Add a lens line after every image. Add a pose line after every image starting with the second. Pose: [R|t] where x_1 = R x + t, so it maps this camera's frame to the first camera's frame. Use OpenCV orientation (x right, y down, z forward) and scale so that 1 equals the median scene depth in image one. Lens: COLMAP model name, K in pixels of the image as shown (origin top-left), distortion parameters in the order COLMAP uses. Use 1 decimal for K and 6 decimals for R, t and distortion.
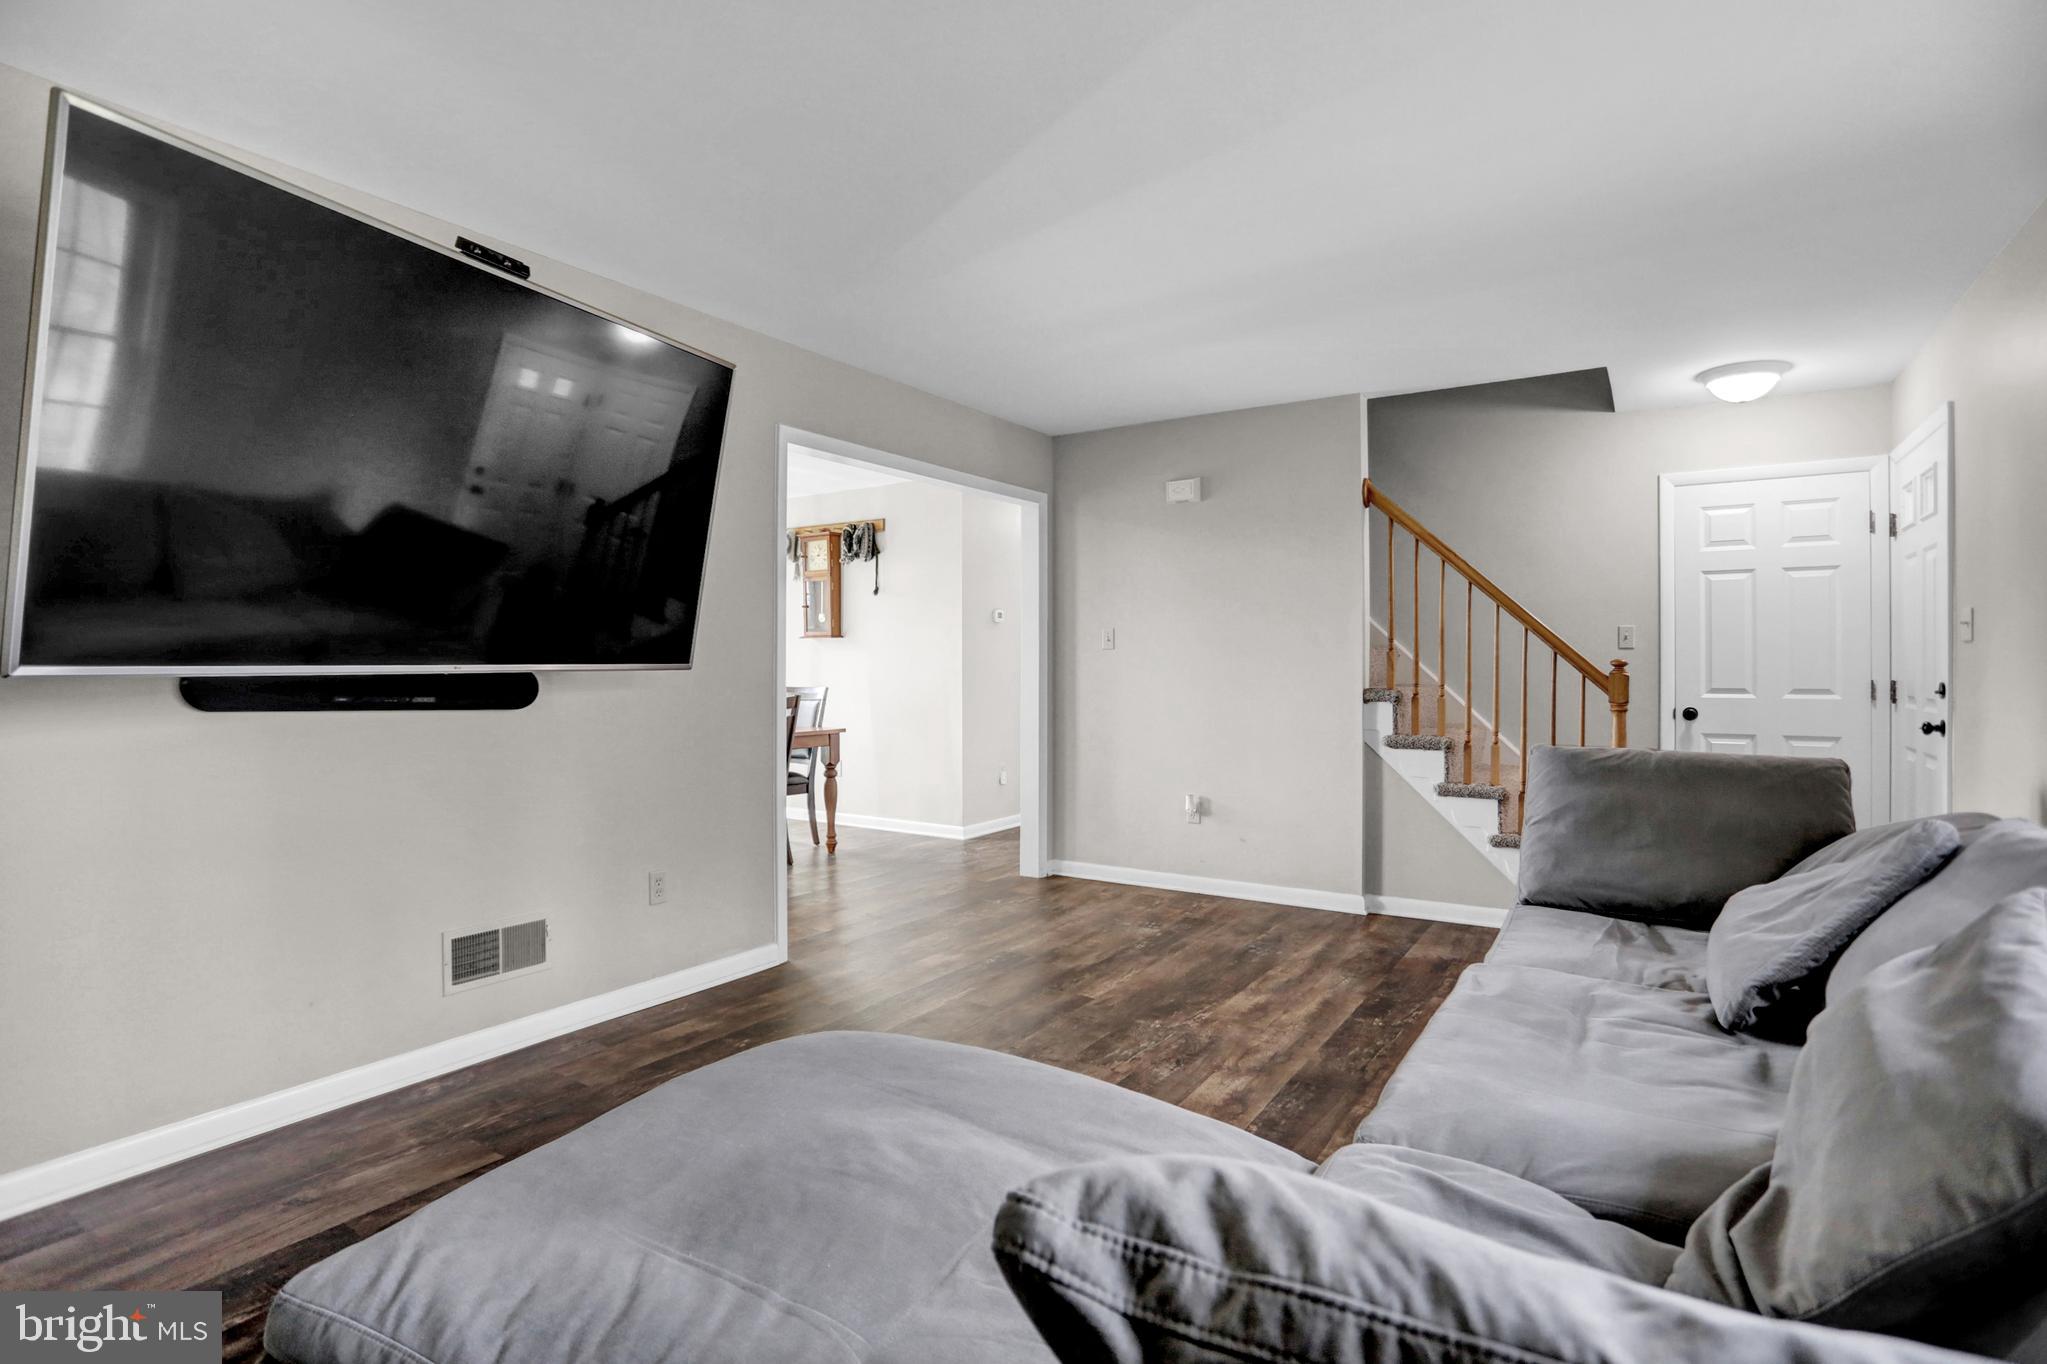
lens RADIAL K [[995.1, 0, 1029.4], [0, 995.1, 662.5], [0, 0, 1]] dist [-0.050176, 0.010151]
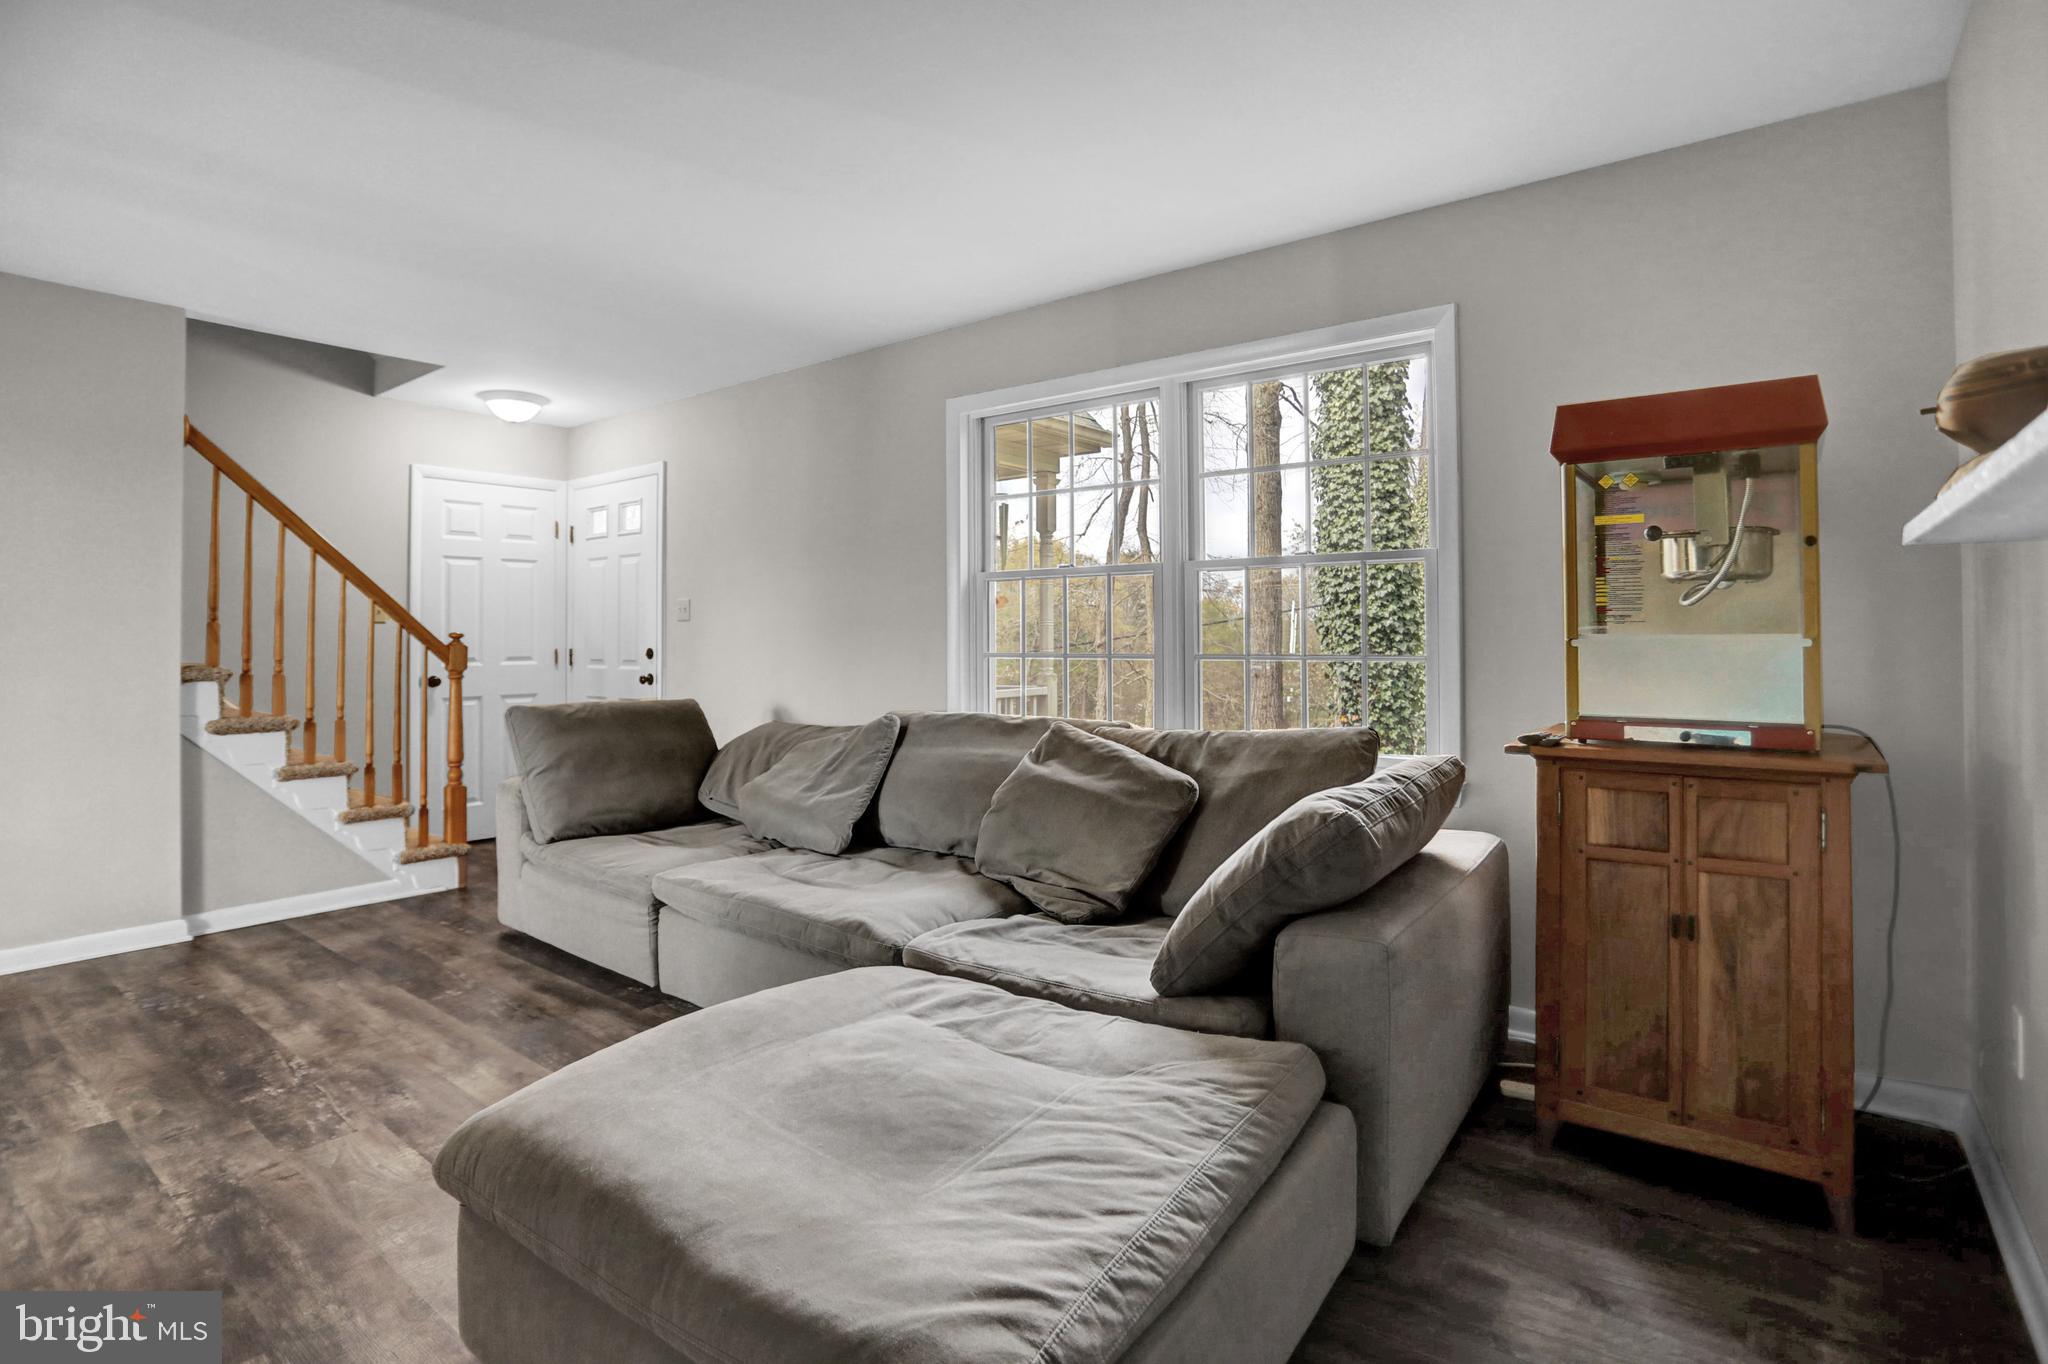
lens RADIAL K [[995.6, 0, 1028.5], [0, 995.6, 624.1], [0, 0, 1]] dist [-0.050176, 0.010151]
pose [[0.080778, 0.014150, 0.996632, -0.487881], [0.005182, 0.999880, -0.014616, 0.008355], [-0.996719, 0.006345, 0.080695, 0.281524]]
